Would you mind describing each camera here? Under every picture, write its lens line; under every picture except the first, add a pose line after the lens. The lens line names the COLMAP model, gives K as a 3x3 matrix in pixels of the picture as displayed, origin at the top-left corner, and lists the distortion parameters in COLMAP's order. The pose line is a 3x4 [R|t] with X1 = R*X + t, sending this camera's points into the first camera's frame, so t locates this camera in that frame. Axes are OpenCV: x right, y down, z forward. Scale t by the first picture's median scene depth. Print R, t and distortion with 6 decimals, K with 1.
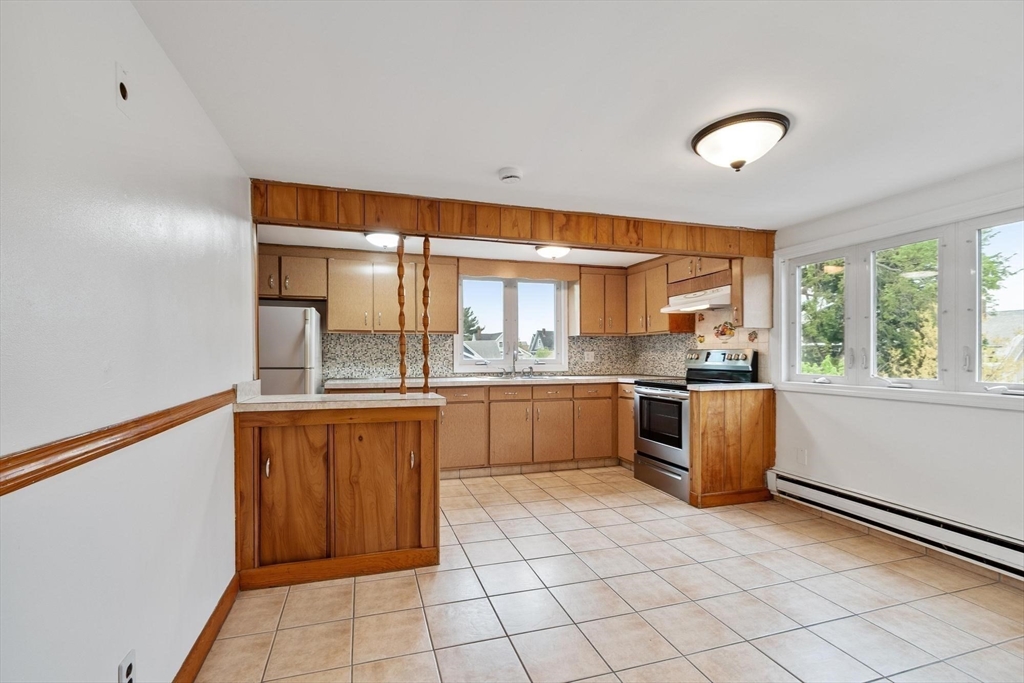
lens RADIAL K [[449.3, 0, 489.5], [0, 449.3, 354.2], [0, 0, 1]] dist [-0.000149, -0.000219]
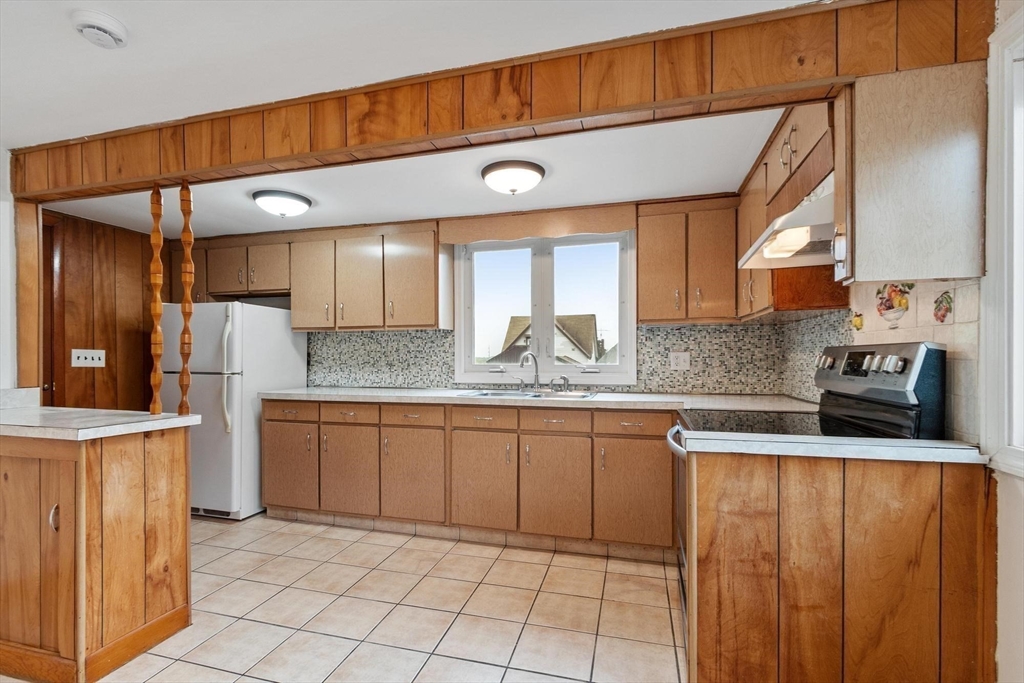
lens RADIAL K [[476.0, 0, 511.6], [0, 476.0, 357.8], [0, 0, 1]] dist [-0.001089, -0.000503]
pose [[0.844421, 0.001025, -0.535679, 0.504470], [0.000987, 0.999993, 0.003471, -0.001406], [0.535679, -0.003460, 0.844415, 0.508623]]
